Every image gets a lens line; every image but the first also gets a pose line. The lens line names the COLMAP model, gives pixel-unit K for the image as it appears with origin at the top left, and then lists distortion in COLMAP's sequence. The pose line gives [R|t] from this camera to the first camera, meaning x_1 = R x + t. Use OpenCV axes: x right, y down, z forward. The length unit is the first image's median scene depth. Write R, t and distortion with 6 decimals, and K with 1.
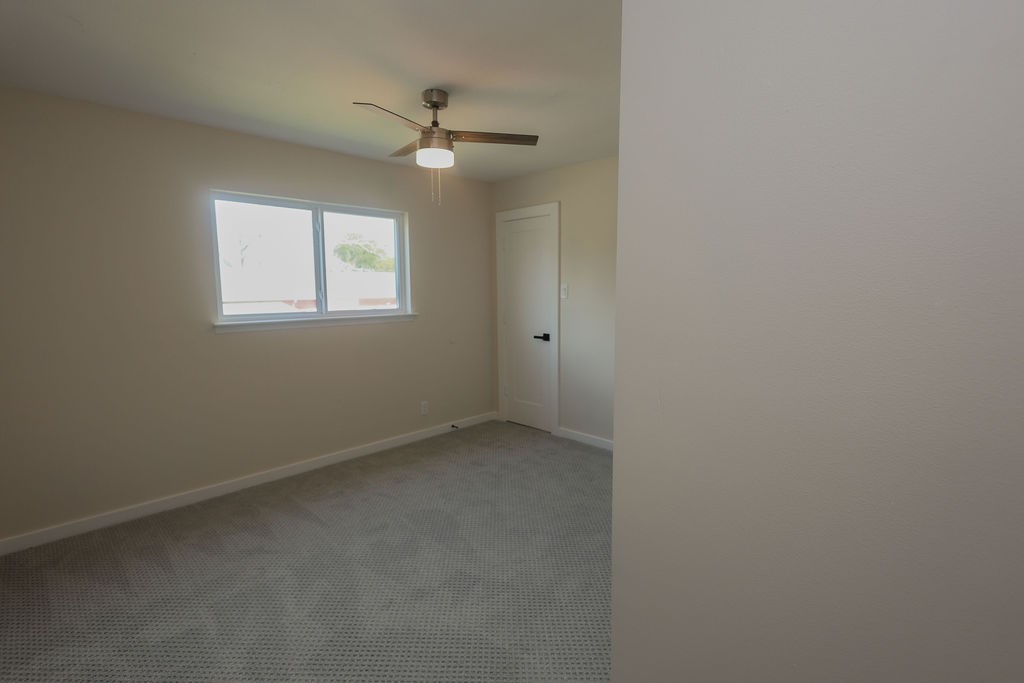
lens RADIAL K [[472.7, 0, 512.0], [0, 472.7, 341.5], [0, 0, 1]] dist [0.000398, 0.000074]
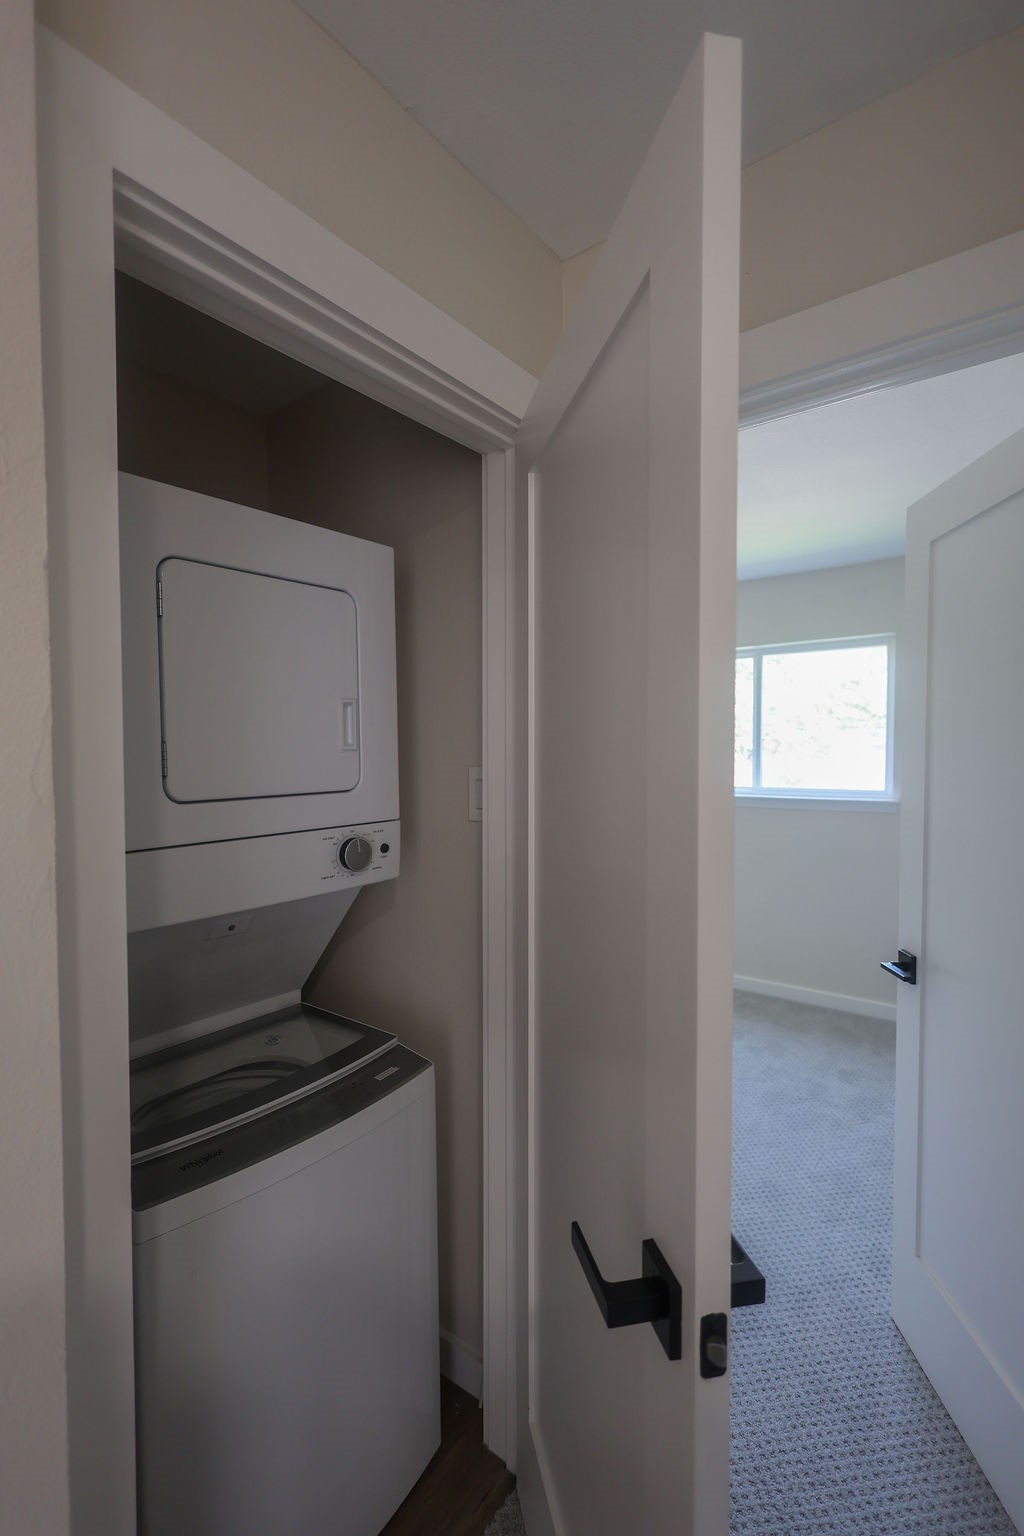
lens RADIAL K [[709.0, 0, 512.0], [0, 709.0, 768.0], [0, 0, 1]] dist [0.000398, 0.000074]
pose [[0.153861, 0.034105, -0.987504, 0.636292], [-0.126412, 0.991871, 0.014560, -0.057863], [0.979973, 0.122592, 0.156921, 0.415150]]
